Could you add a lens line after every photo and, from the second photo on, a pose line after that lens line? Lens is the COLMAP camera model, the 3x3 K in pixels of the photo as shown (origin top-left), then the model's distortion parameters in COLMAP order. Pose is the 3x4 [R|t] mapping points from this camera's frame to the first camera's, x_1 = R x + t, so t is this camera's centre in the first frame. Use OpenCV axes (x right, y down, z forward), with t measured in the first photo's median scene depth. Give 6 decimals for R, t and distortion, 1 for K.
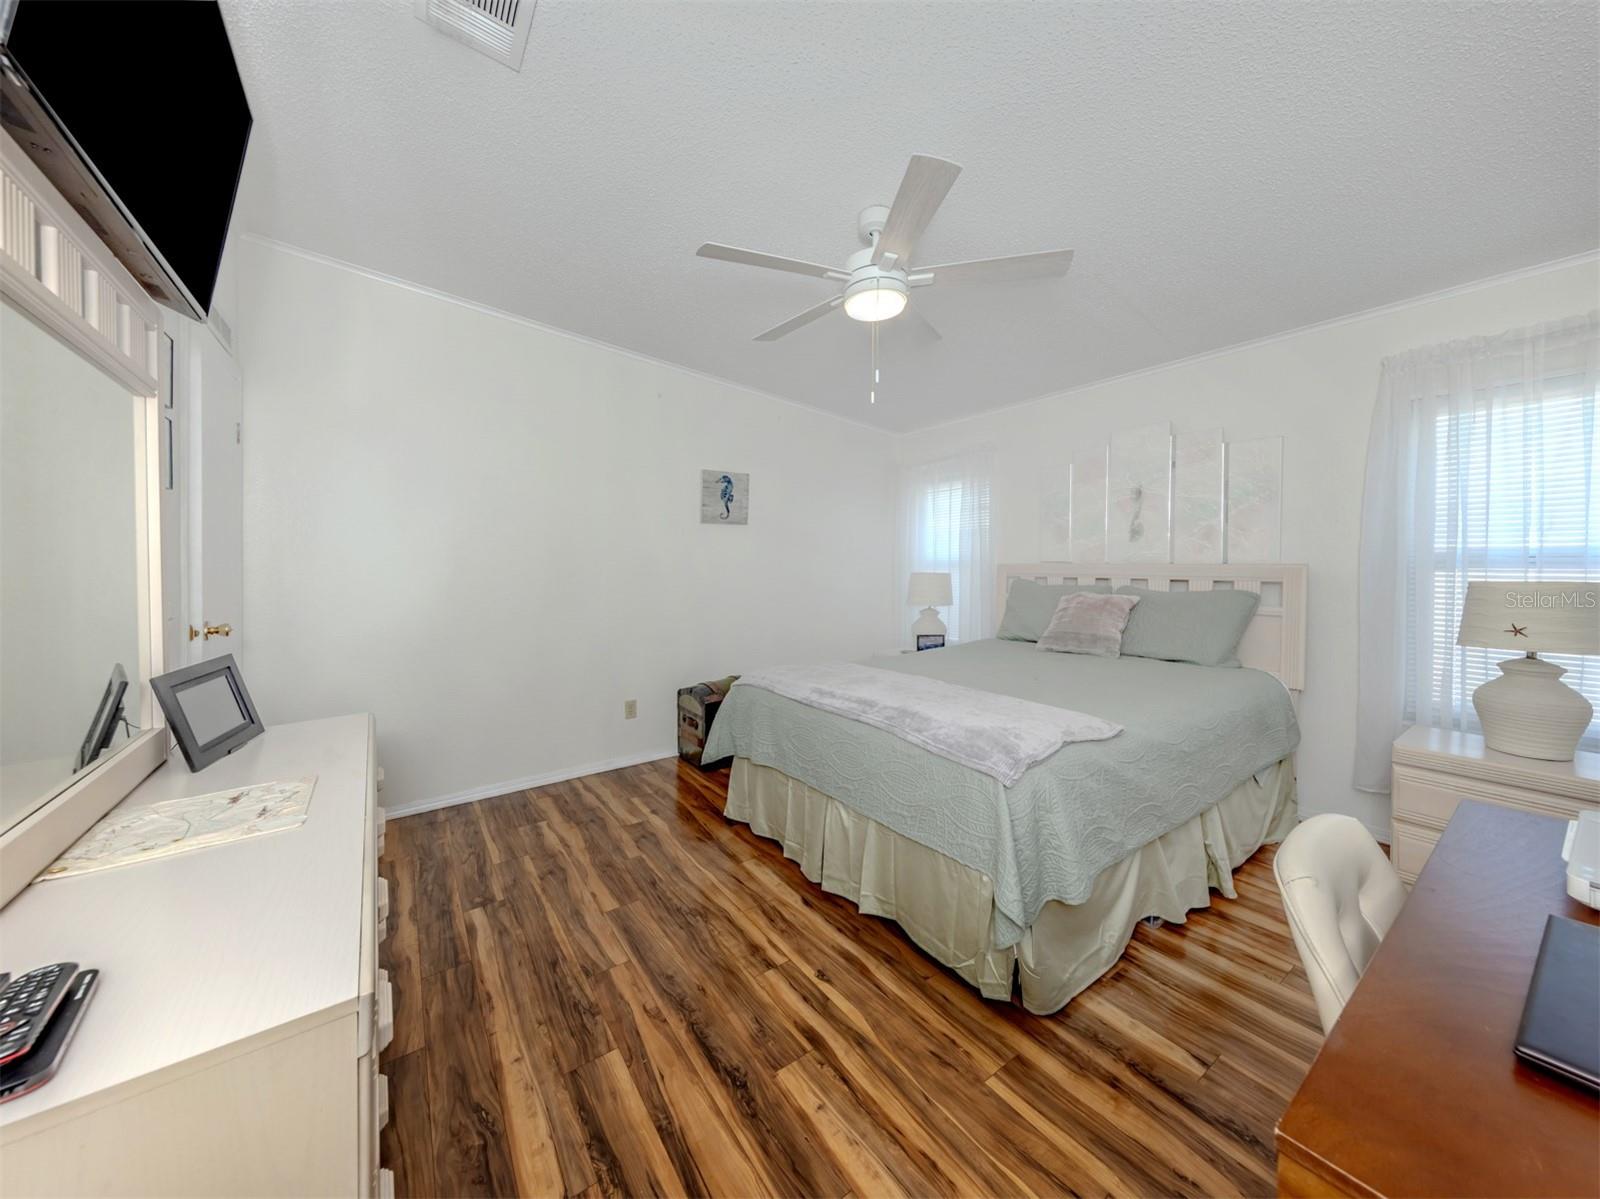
lens RADIAL K [[659.7, 0, 792.1], [0, 659.7, 559.5], [0, 0, 1]] dist [0.006863, -0.001106]
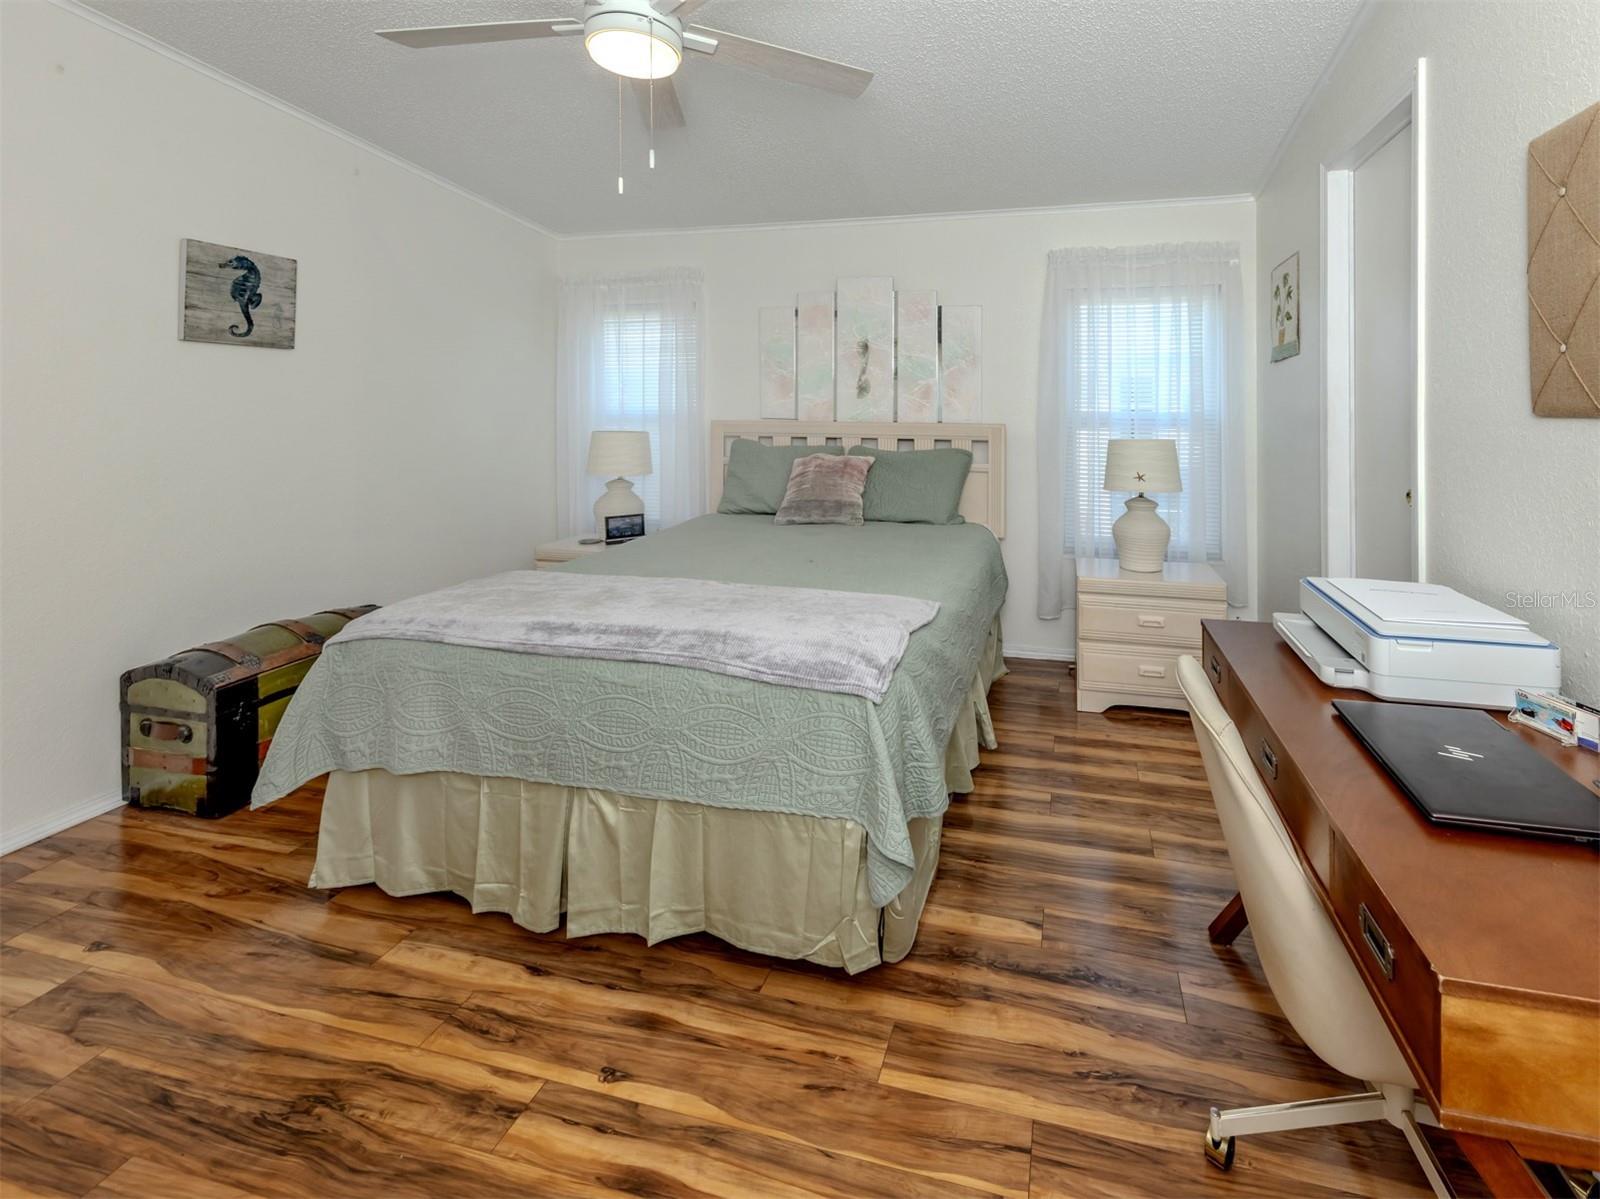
lens RADIAL K [[761.4, 0, 800.3], [0, 761.4, 391.0], [0, 0, 1]] dist [0.010107, -0.002229]
pose [[0.687865, 0.015128, 0.725681, -0.352387], [-0.019474, 0.999808, -0.002383, -0.035223], [-0.725578, -0.012493, 0.688027, 0.334501]]
